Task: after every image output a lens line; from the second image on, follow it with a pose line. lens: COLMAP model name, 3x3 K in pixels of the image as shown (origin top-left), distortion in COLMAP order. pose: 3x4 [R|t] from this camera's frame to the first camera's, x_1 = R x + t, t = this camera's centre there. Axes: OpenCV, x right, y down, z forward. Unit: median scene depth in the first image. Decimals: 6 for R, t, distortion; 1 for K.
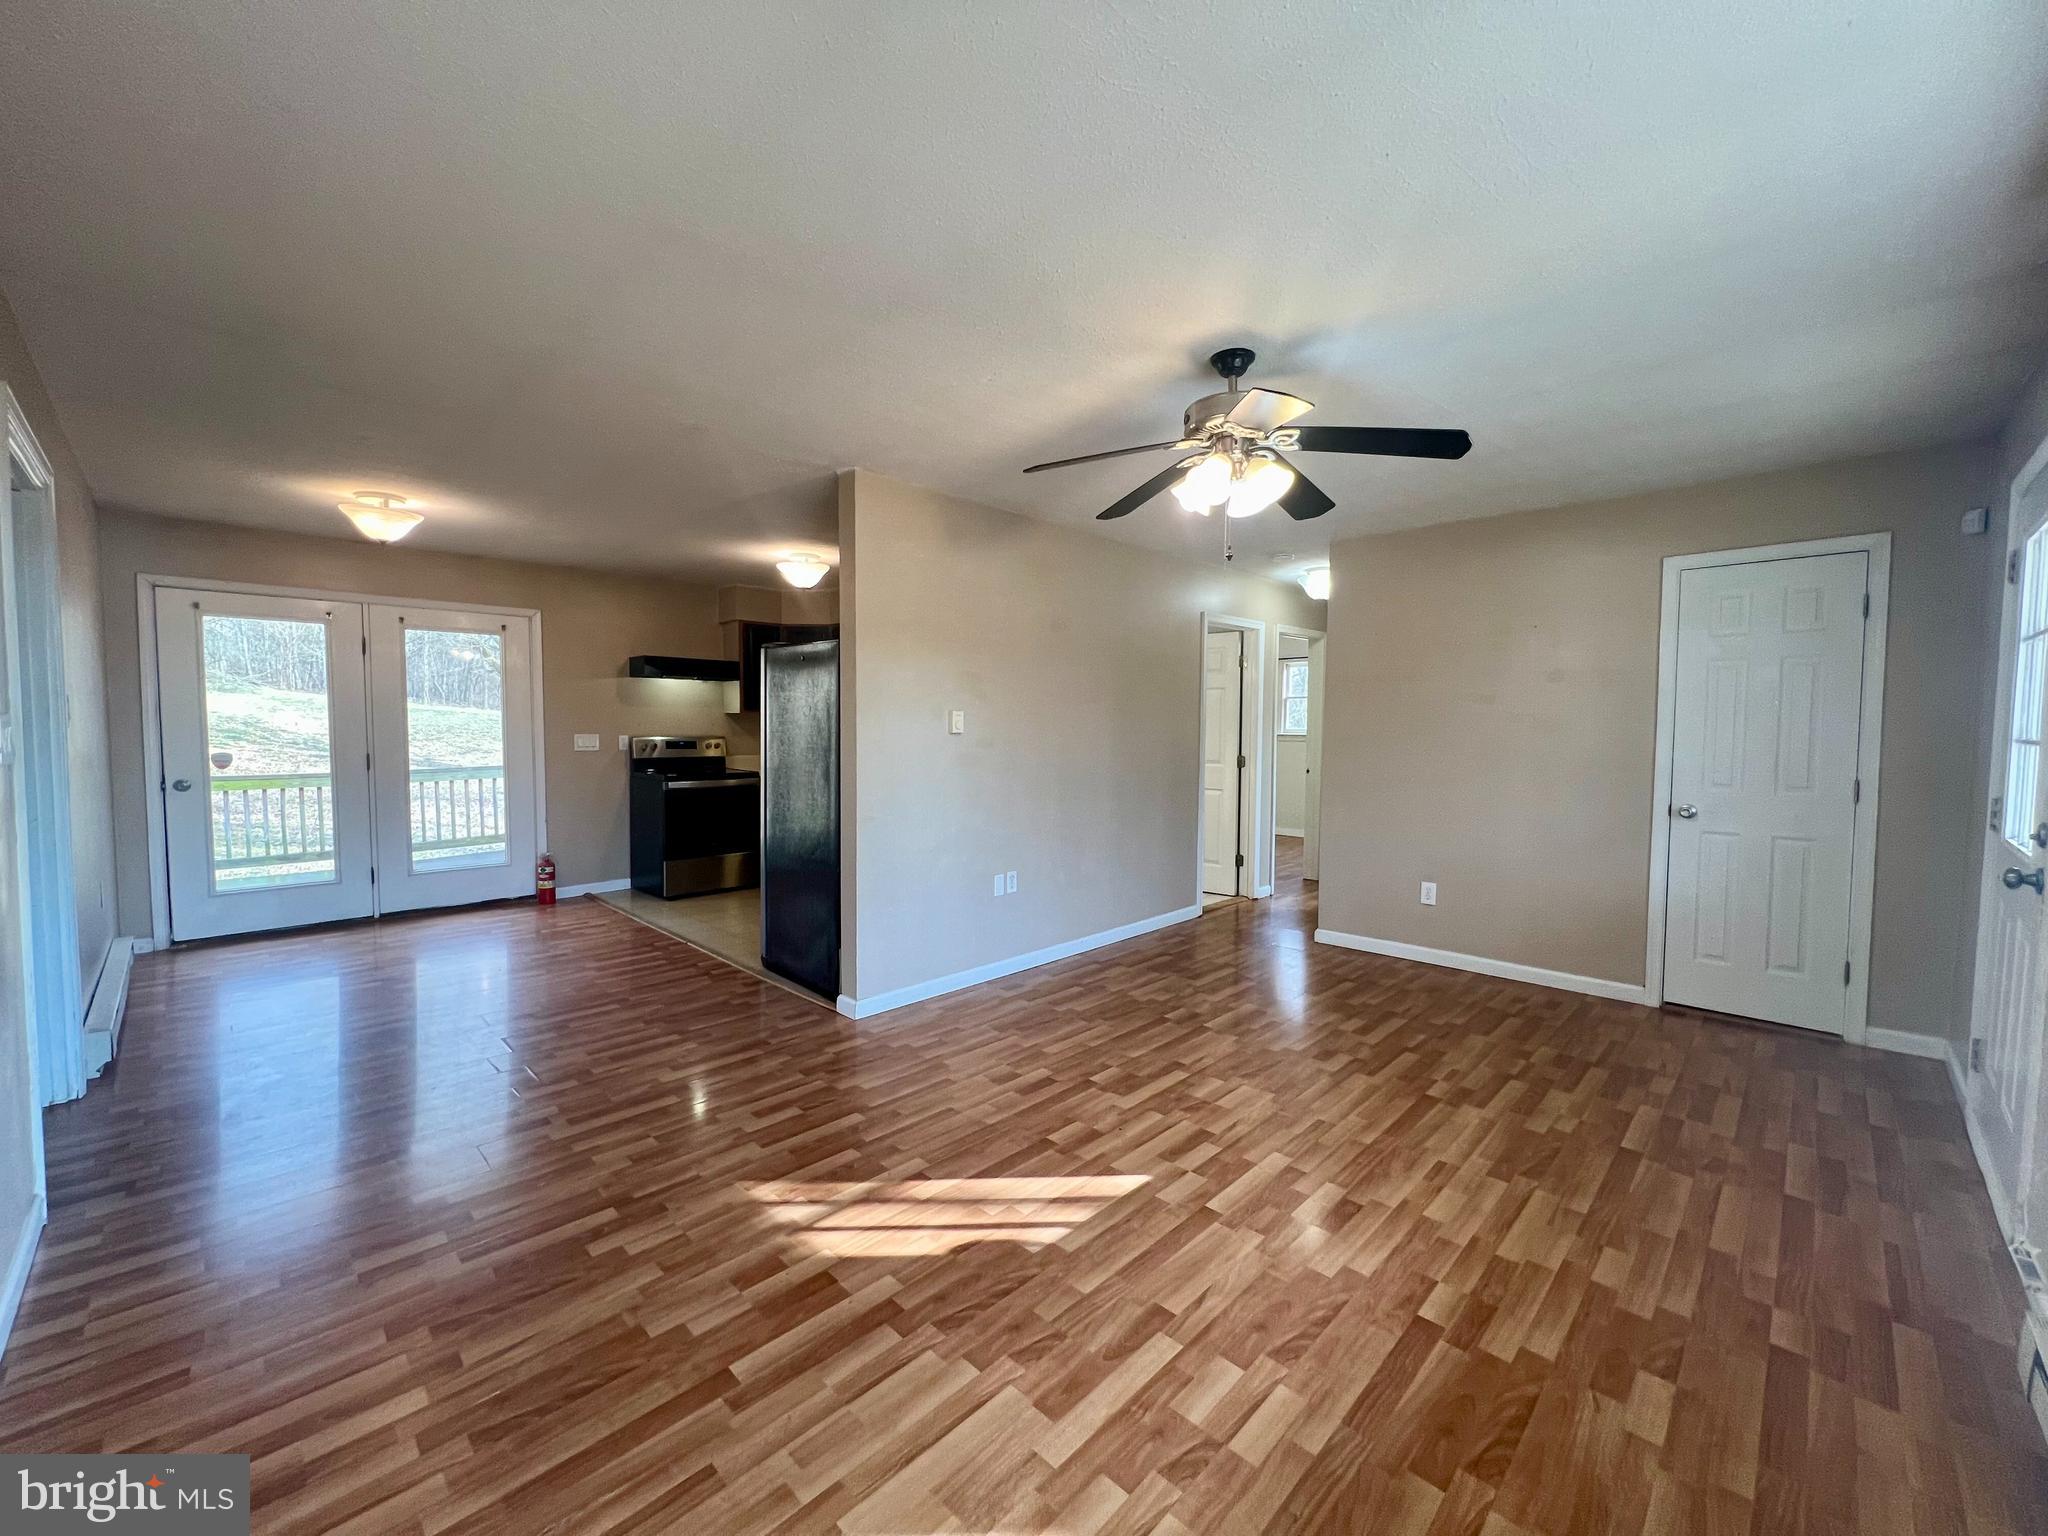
lens RADIAL K [[830.0, 0, 1021.9], [0, 830.0, 774.9], [0, 0, 1]] dist [0.001855, 0.000042]
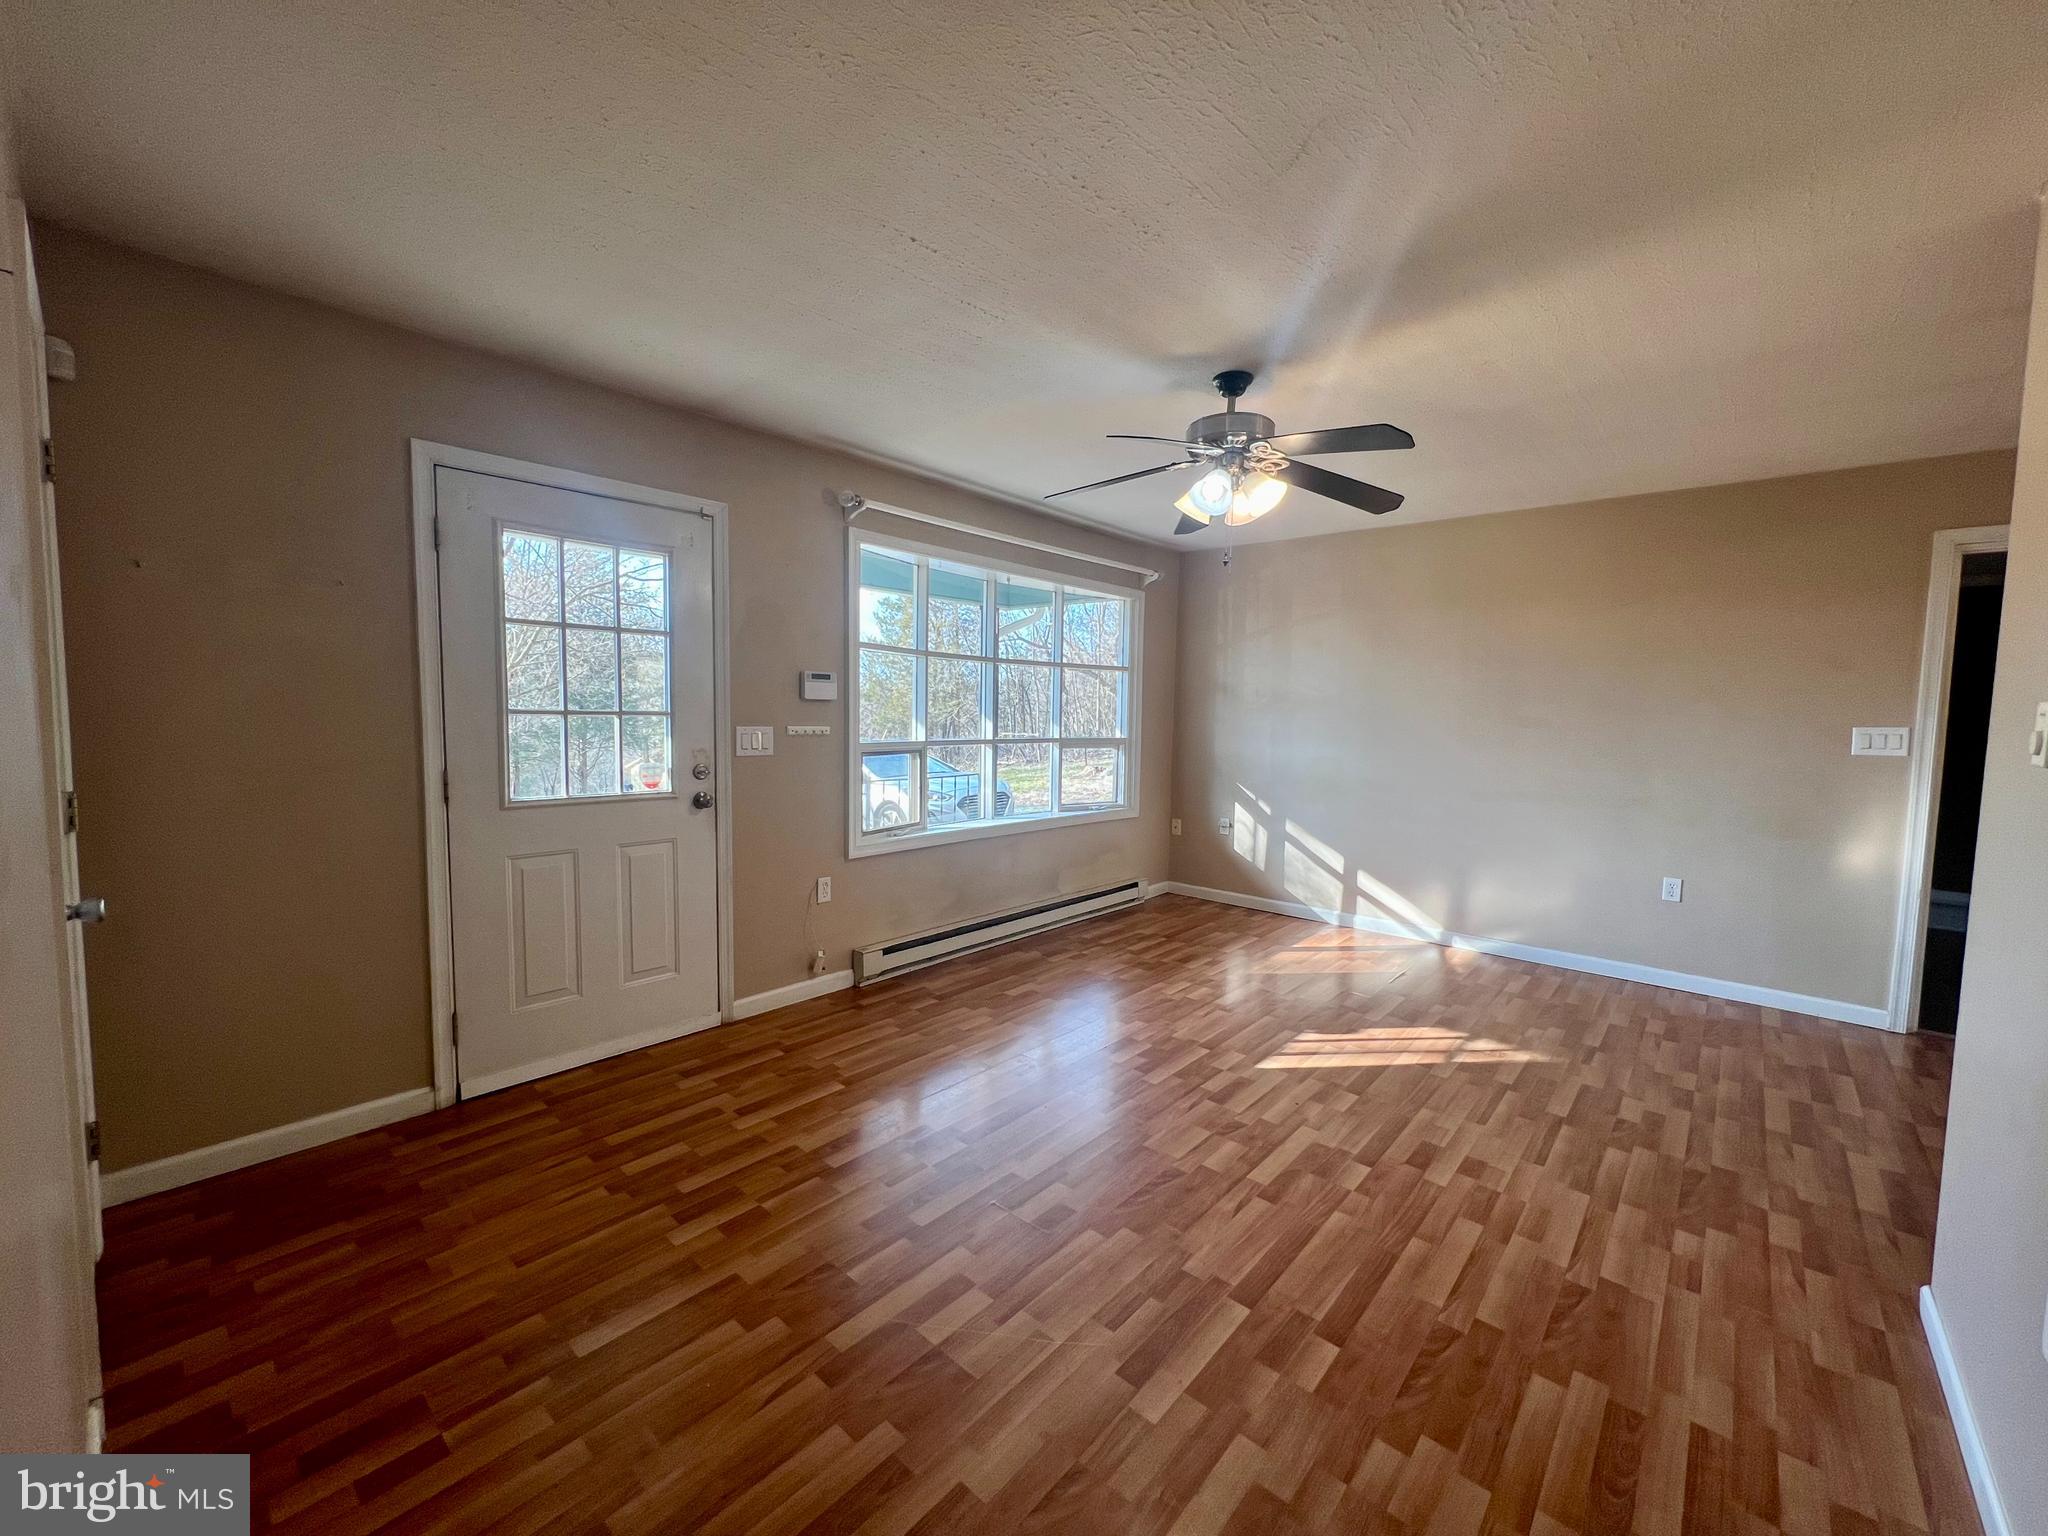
lens RADIAL K [[830.0, 0, 1024.3], [0, 830.0, 767.7], [0, 0, 1]] dist [0.001855, 0.000042]
pose [[-0.998176, -0.025479, -0.054723, 0.512632], [-0.032576, 0.990583, 0.132981, -0.118969], [0.050819, 0.134521, -0.989607, 1.893821]]
